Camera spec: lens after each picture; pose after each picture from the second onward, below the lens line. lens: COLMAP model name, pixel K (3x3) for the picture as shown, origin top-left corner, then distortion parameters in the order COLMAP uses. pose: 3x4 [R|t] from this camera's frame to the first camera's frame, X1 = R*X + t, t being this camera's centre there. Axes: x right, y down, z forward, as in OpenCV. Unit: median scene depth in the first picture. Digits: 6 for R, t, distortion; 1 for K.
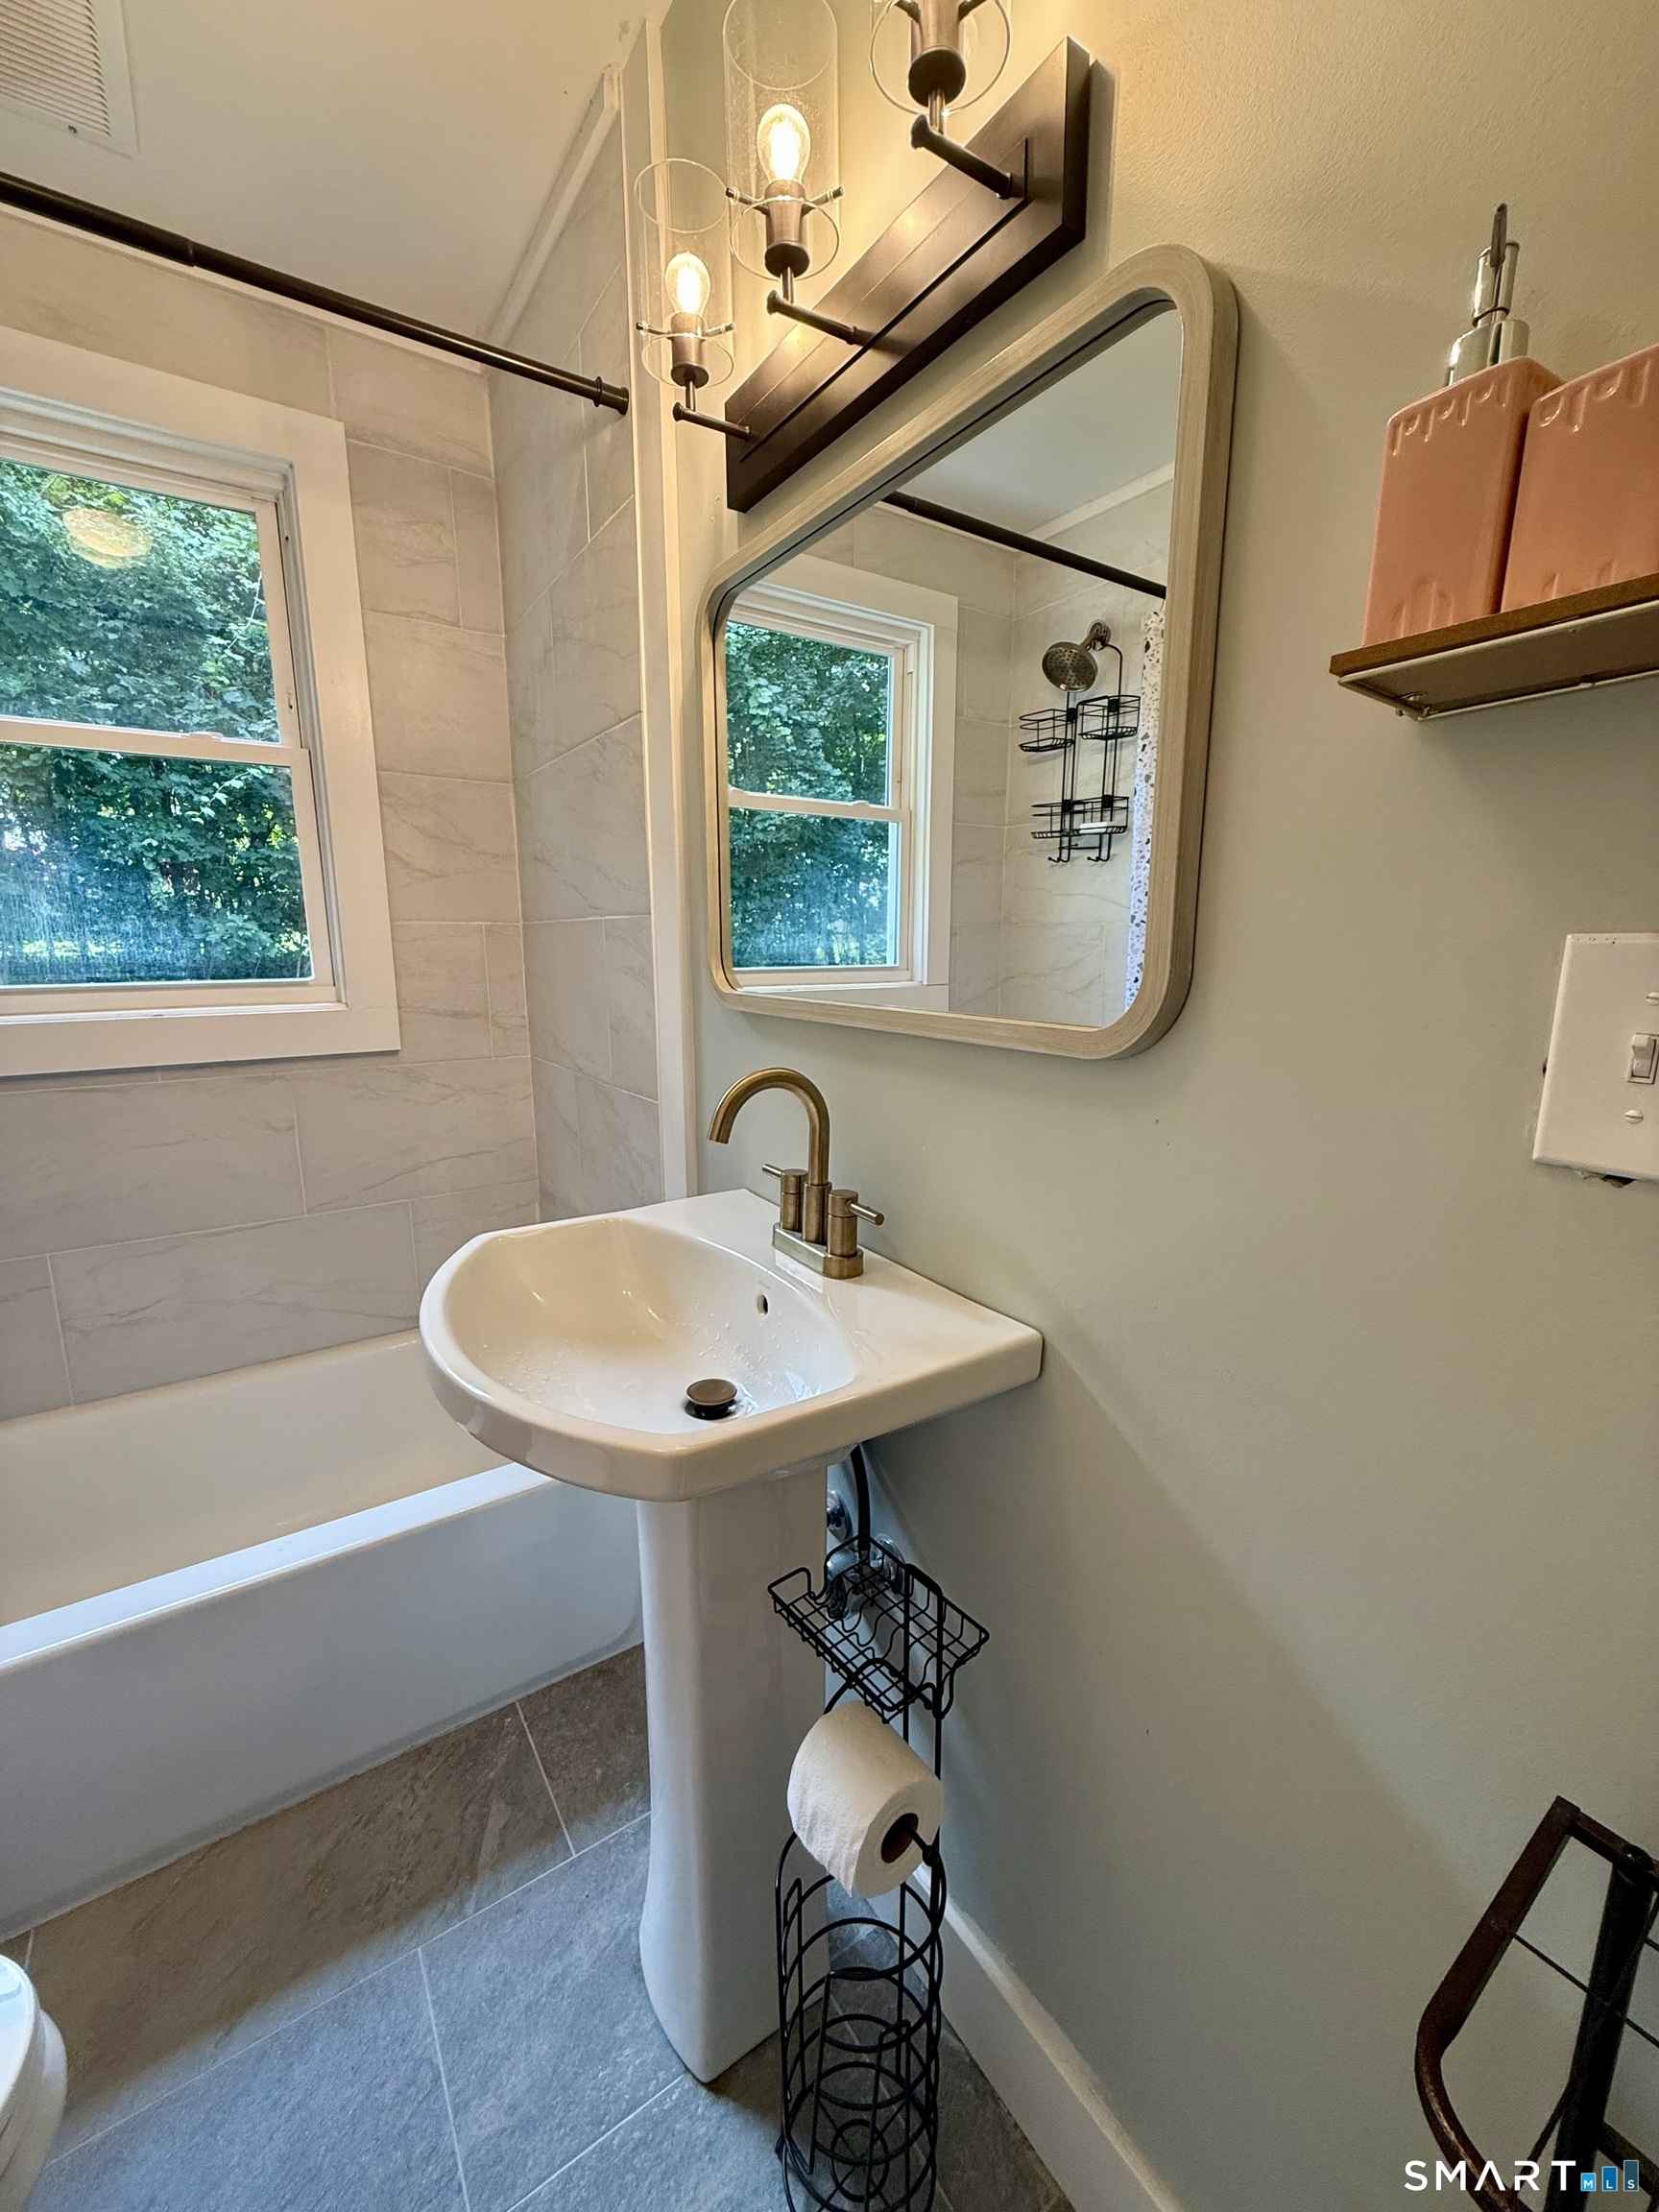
lens RADIAL K [[878.1, 0, 829.5], [0, 878.1, 1106.0], [0, 0, 1]] dist [0.000123, -0.000210]
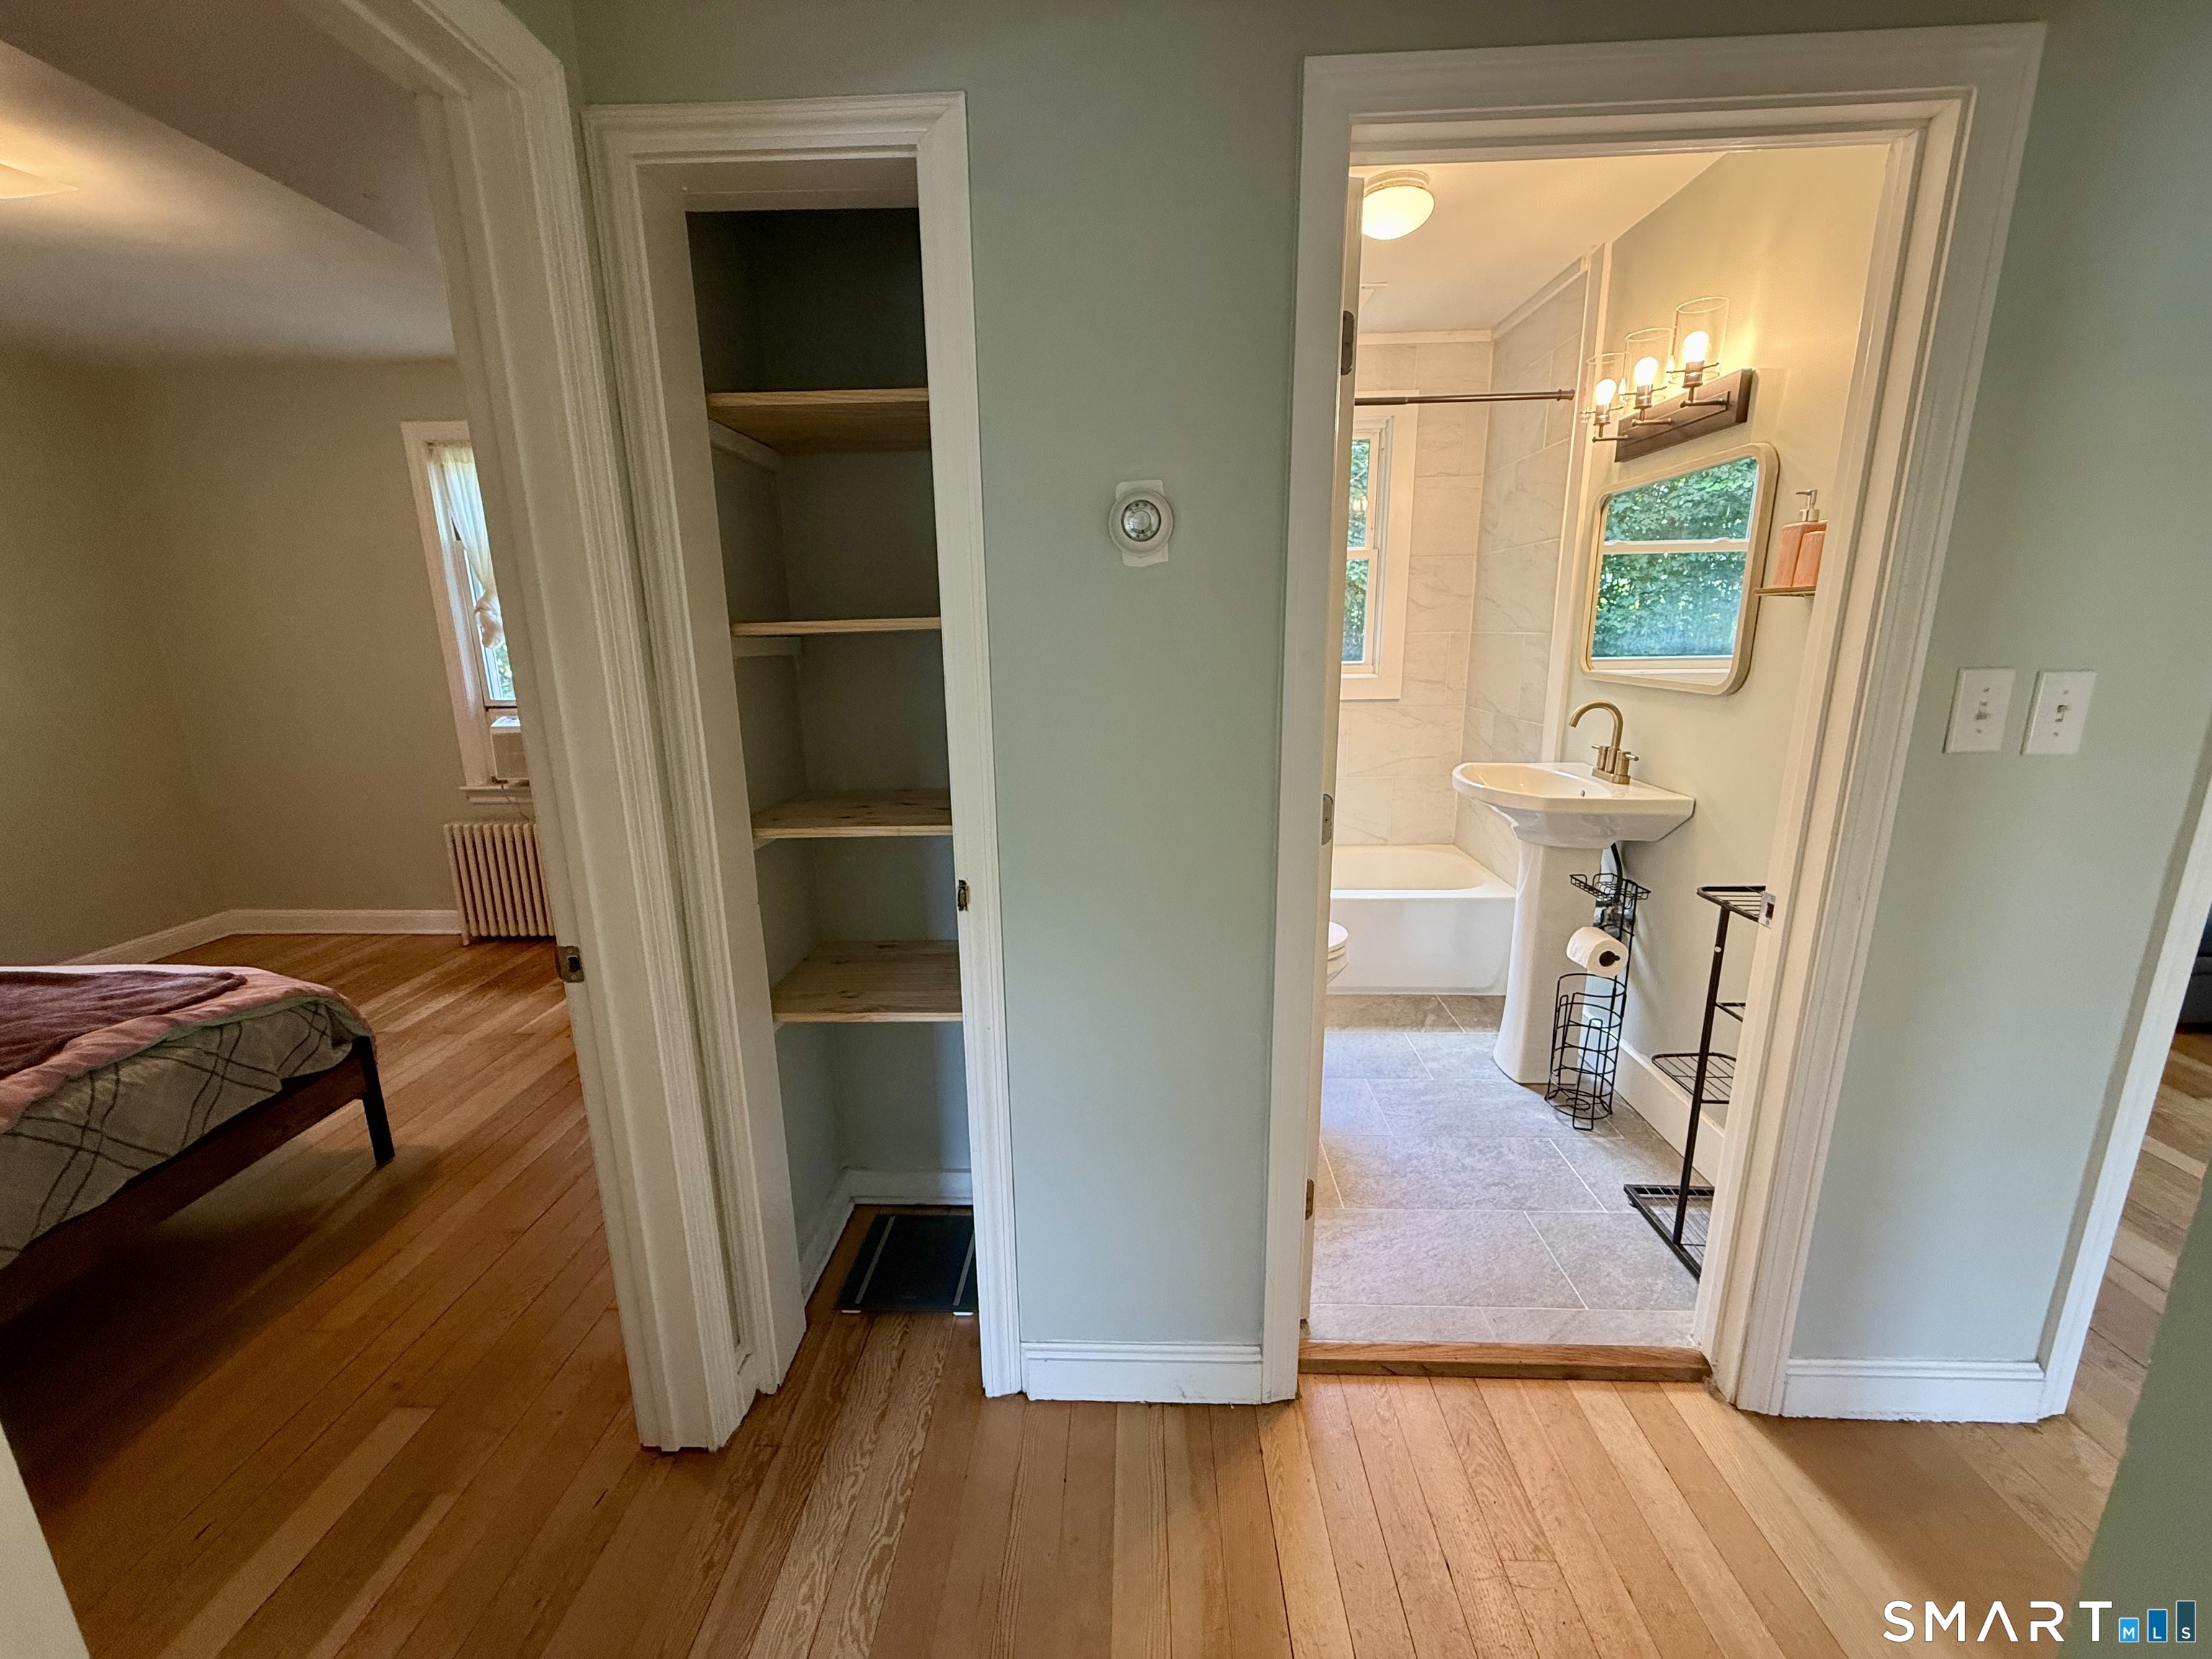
lens RADIAL K [[884.4, 0, 1100.9], [0, 884.4, 834.7], [0, 0, 1]] dist [0.002190, -0.000124]
pose [[0.803737, 0.124838, -0.581741, 0.231196], [-0.094744, 0.992118, 0.082003, 0.197446], [0.587393, -0.010792, 0.809230, -1.427553]]
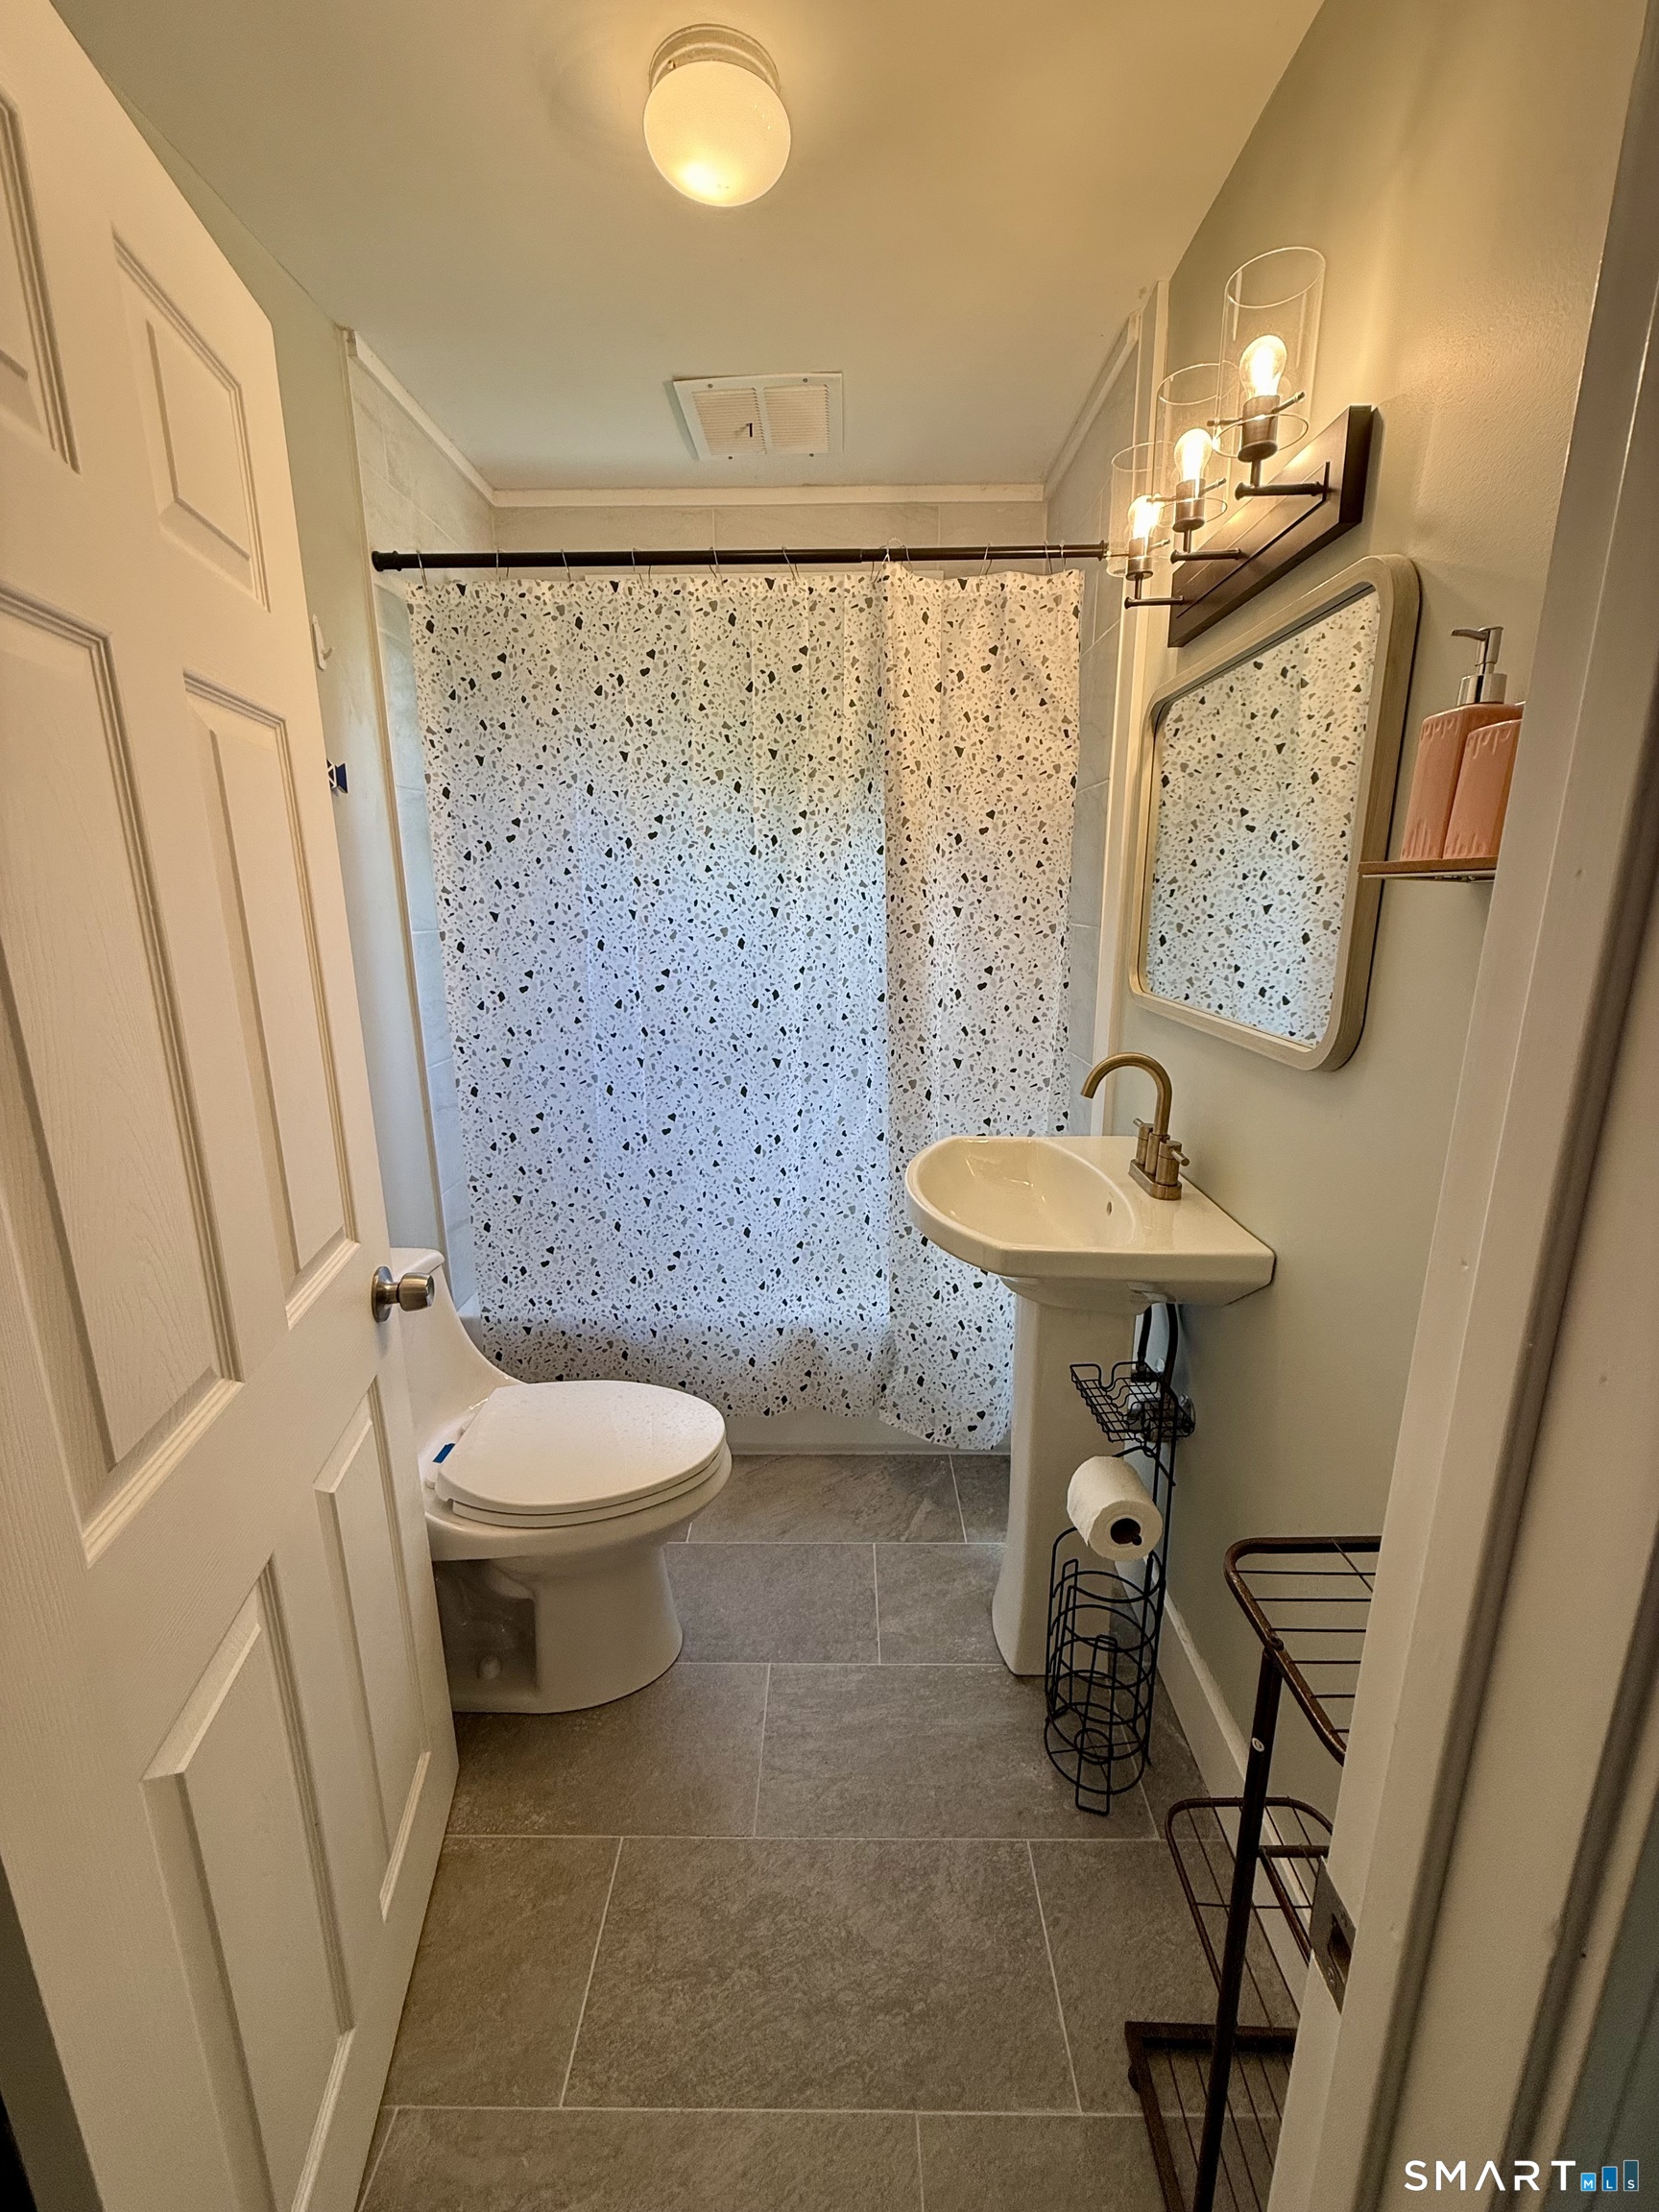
lens RADIAL K [[878.1, 0, 829.5], [0, 878.1, 1106.0], [0, 0, 1]] dist [0.000123, -0.000210]
pose [[0.821170, 0.129136, -0.555881, 0.257018], [-0.097991, 0.991501, 0.085578, -0.022446], [0.562207, -0.015803, 0.826845, -0.383467]]
